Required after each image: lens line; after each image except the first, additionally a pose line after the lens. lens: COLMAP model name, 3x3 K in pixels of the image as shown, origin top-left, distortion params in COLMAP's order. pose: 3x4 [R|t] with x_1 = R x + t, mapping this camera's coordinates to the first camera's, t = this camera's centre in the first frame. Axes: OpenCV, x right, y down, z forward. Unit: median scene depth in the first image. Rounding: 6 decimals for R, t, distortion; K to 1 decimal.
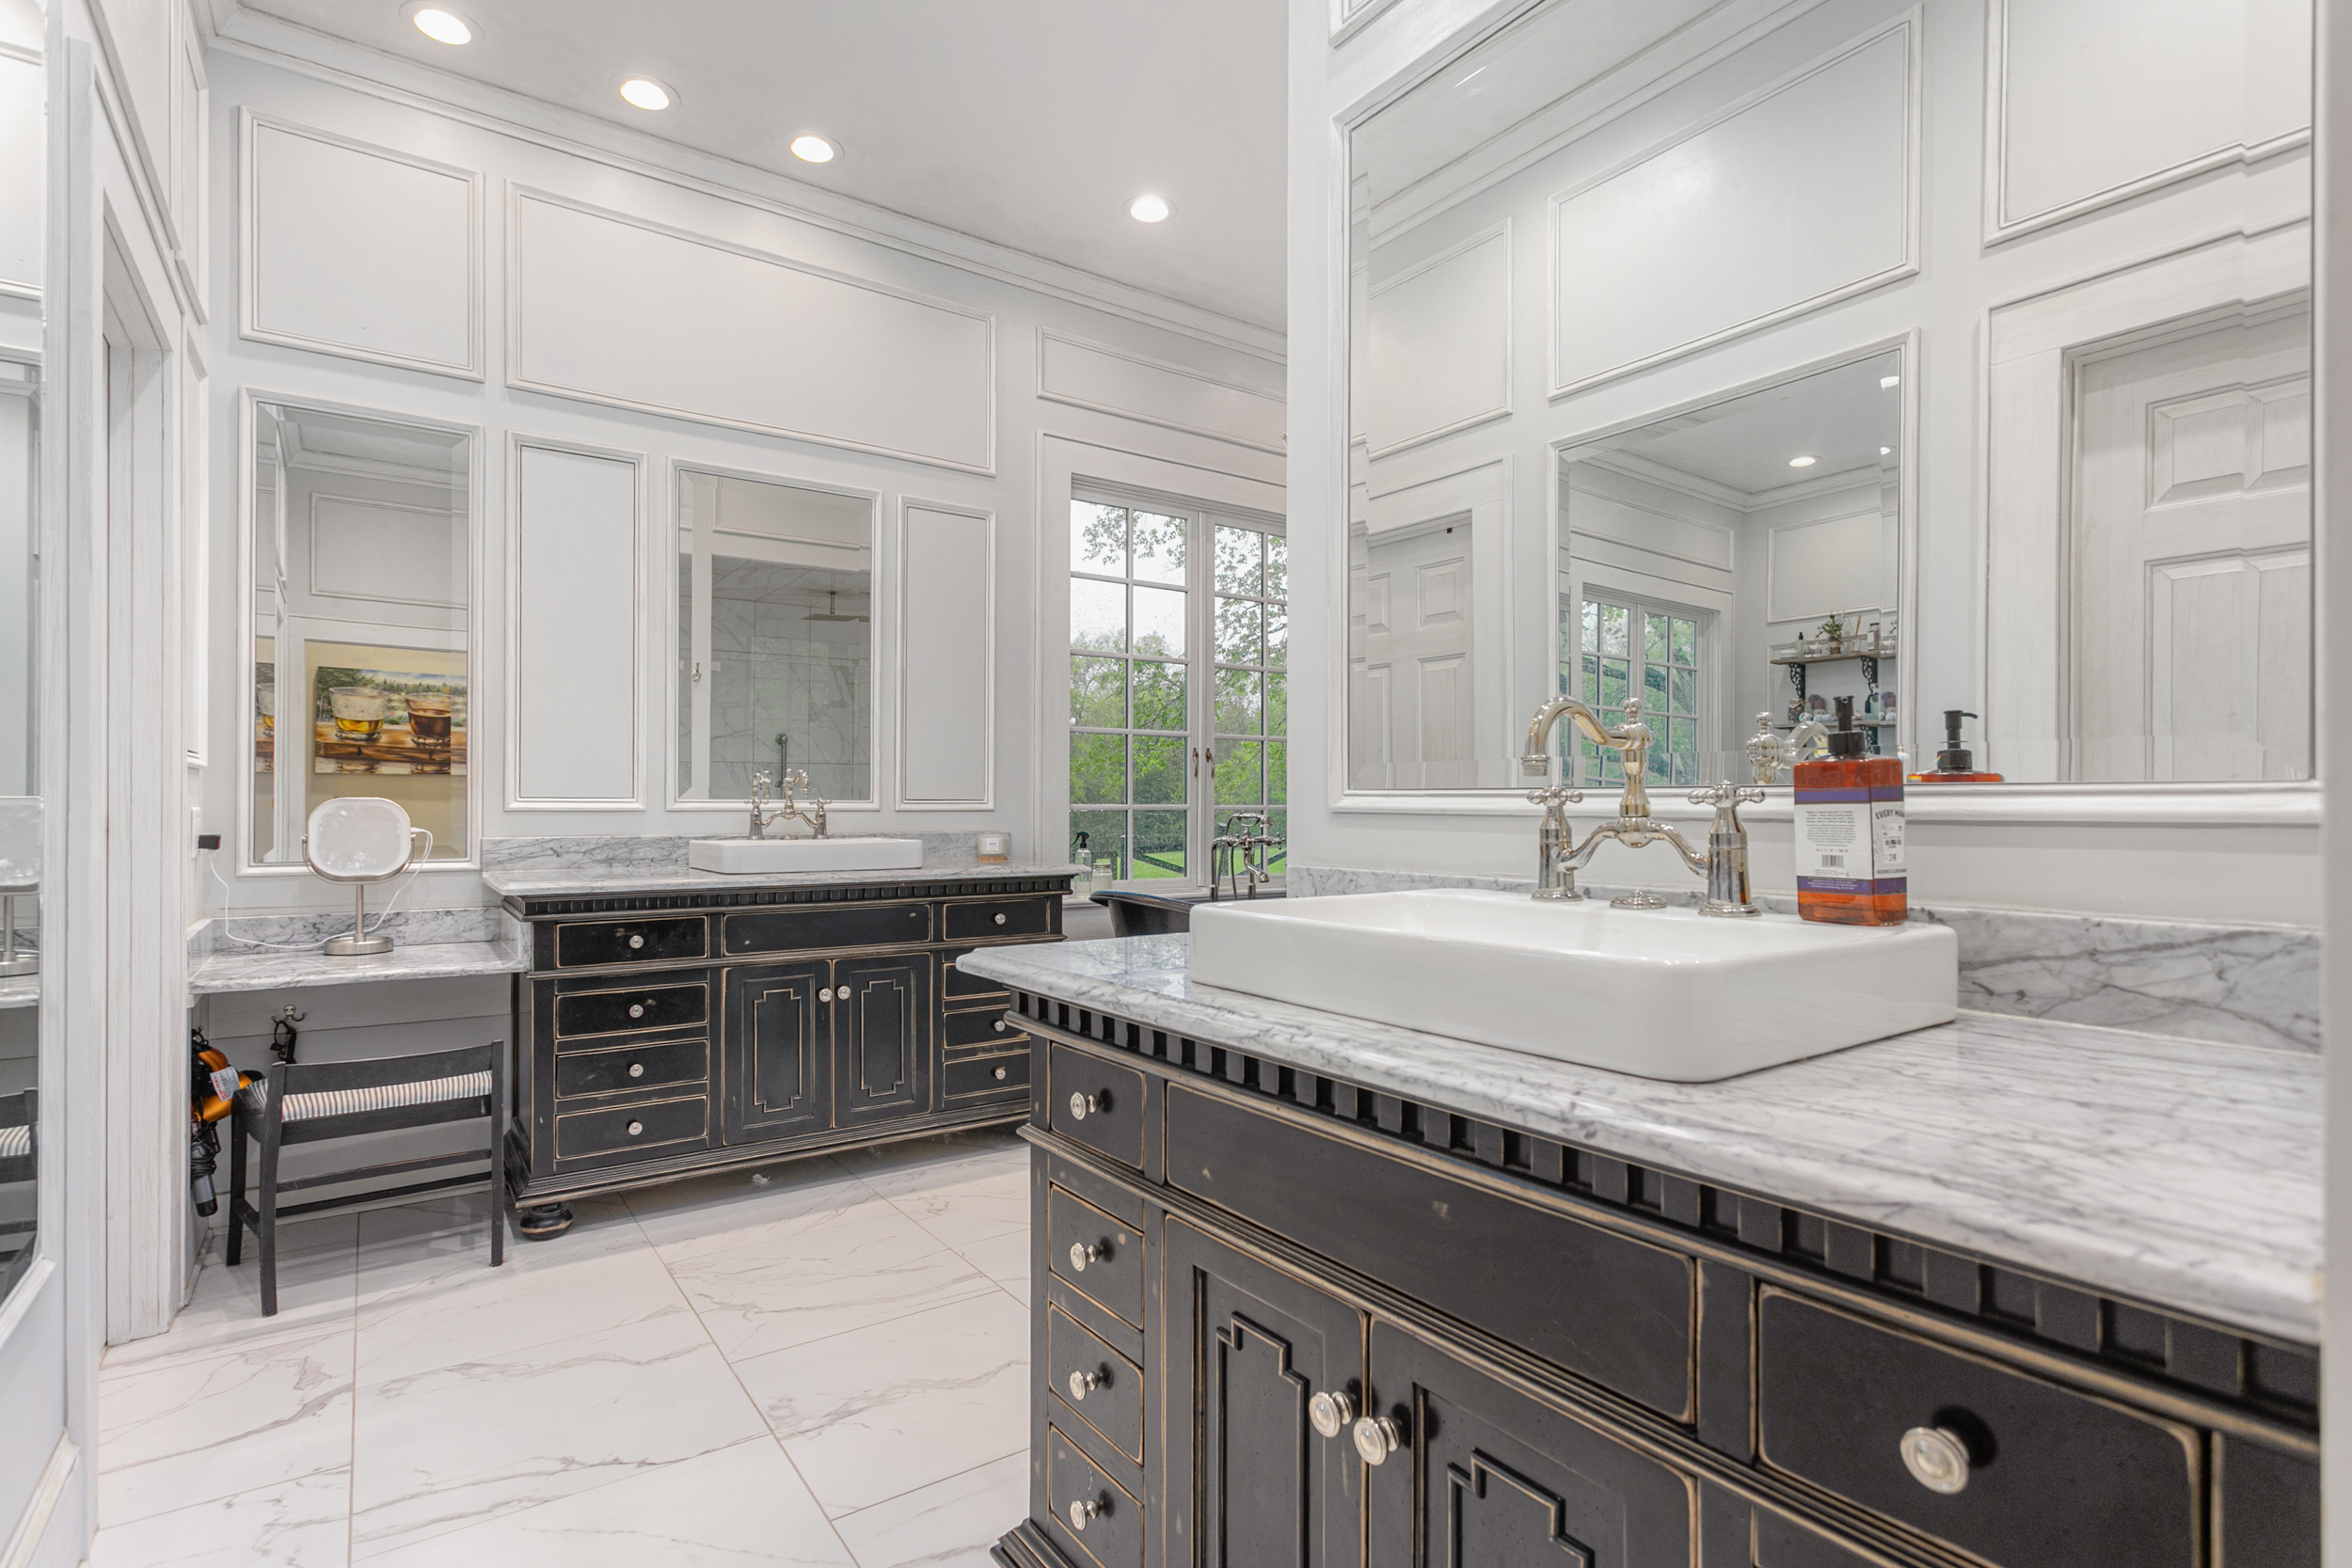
lens RADIAL K [[1150.1, 0, 1170.6], [0, 1150.1, 838.3], [0, 0, 1]] dist [-0.001797, -0.000142]
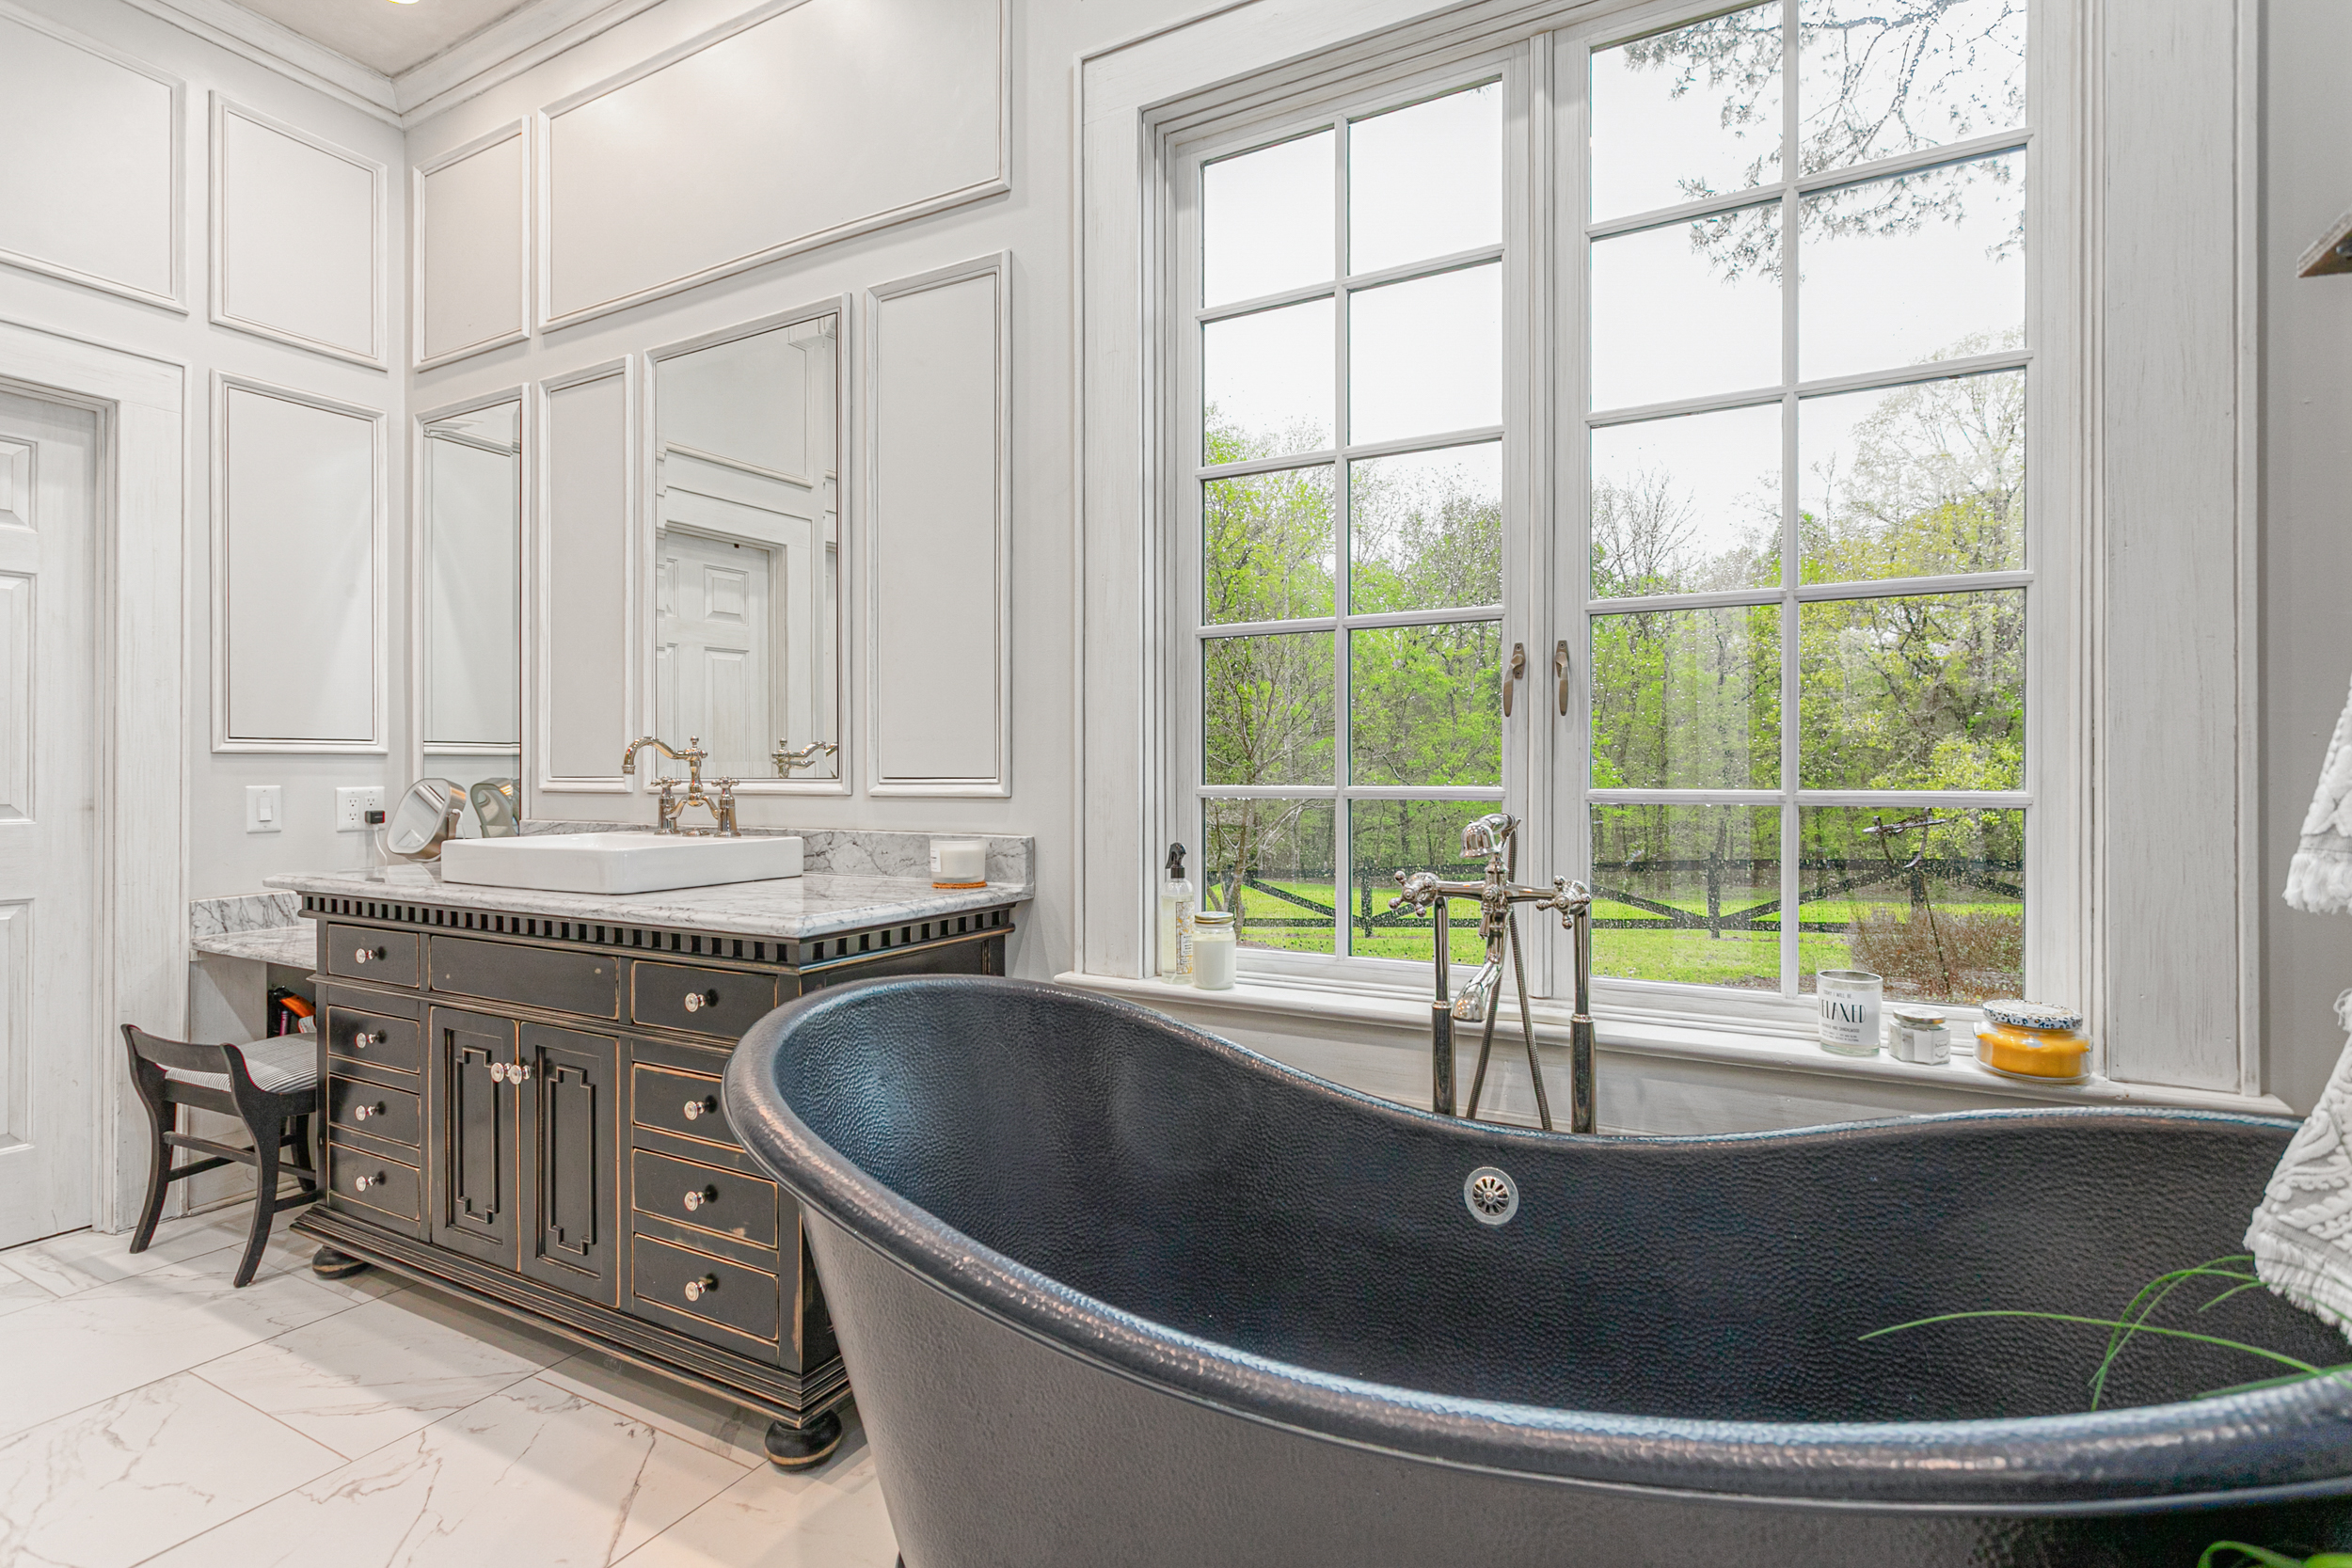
lens RADIAL K [[1126.7, 0, 1173.4], [0, 1126.7, 788.9], [0, 0, 1]] dist [-0.001291, -0.000166]
pose [[0.447645, 0.000925, -0.894211, 0.431369], [-0.032065, 0.999373, -0.015018, -0.026809], [0.893636, 0.035396, 0.447394, 0.991301]]
